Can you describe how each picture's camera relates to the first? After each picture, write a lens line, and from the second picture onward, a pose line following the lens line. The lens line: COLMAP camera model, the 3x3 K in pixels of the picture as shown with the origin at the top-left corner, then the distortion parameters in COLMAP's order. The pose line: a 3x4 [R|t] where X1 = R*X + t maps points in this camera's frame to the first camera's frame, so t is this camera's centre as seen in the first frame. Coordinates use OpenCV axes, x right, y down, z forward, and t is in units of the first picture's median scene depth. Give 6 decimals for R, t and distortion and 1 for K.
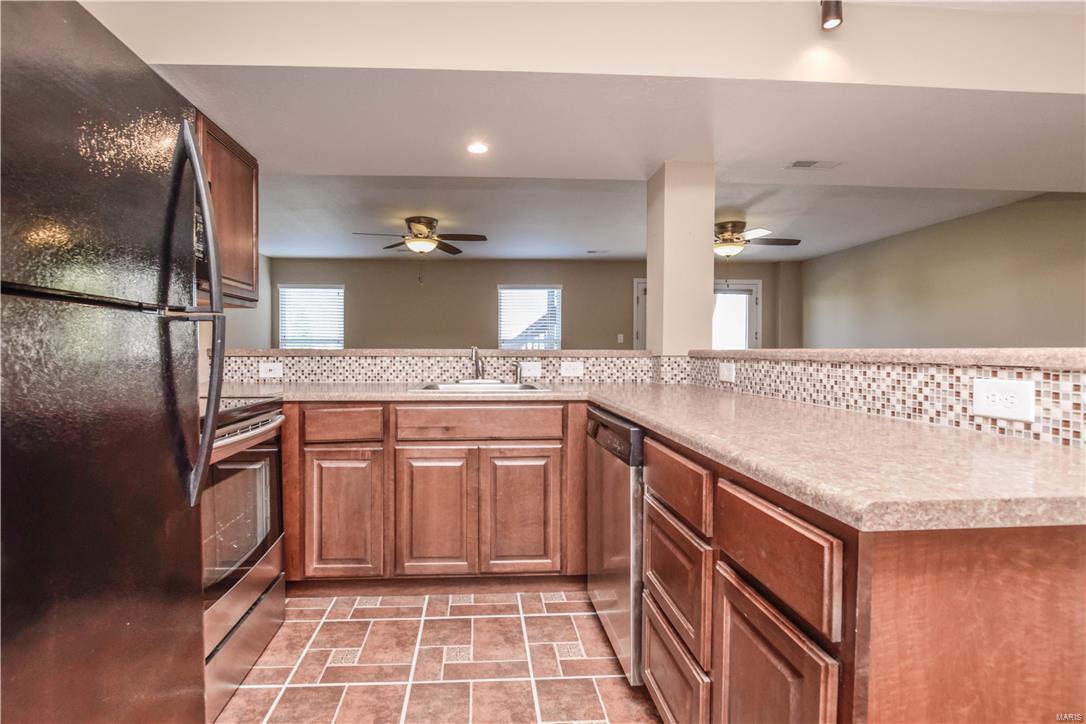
lens RADIAL K [[492.6, 0, 538.3], [0, 492.6, 357.2], [0, 0, 1]] dist [-0.020297, 0.001760]
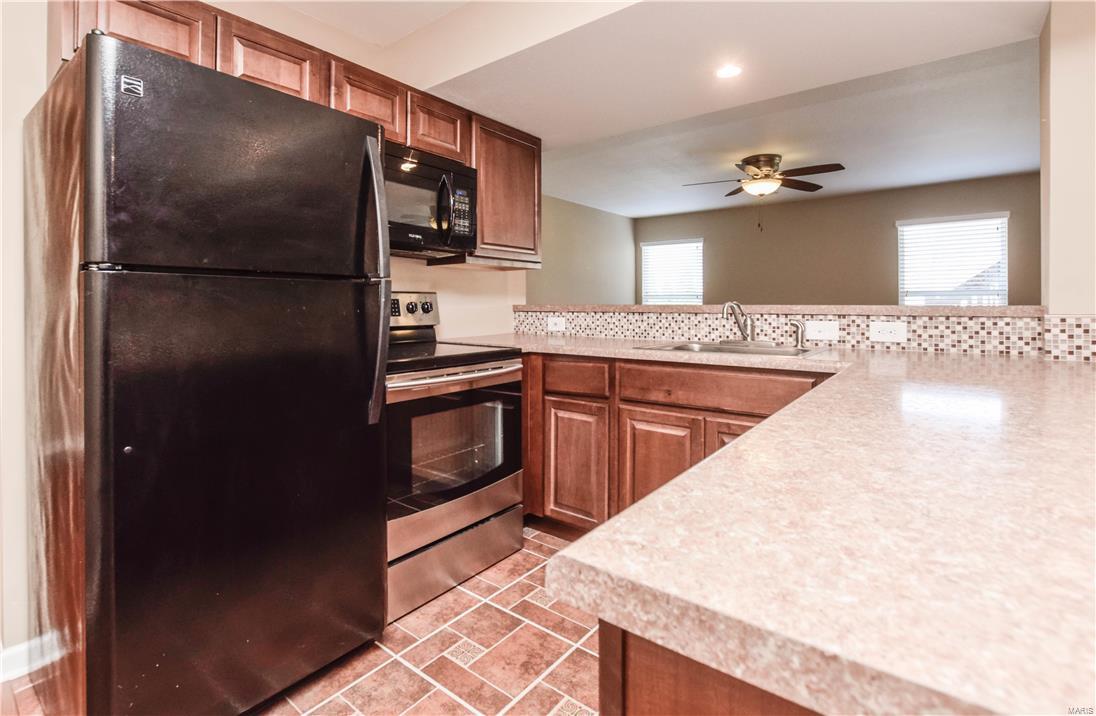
lens RADIAL K [[528.6, 0, 556.4], [0, 528.6, 307.4], [0, 0, 1]] dist [-0.020423, 0.000156]
pose [[0.740844, 0.001017, -0.671677, 0.271039], [-0.008558, 0.999932, -0.007925, -0.002173], [0.671623, 0.011619, 0.740802, 0.120014]]
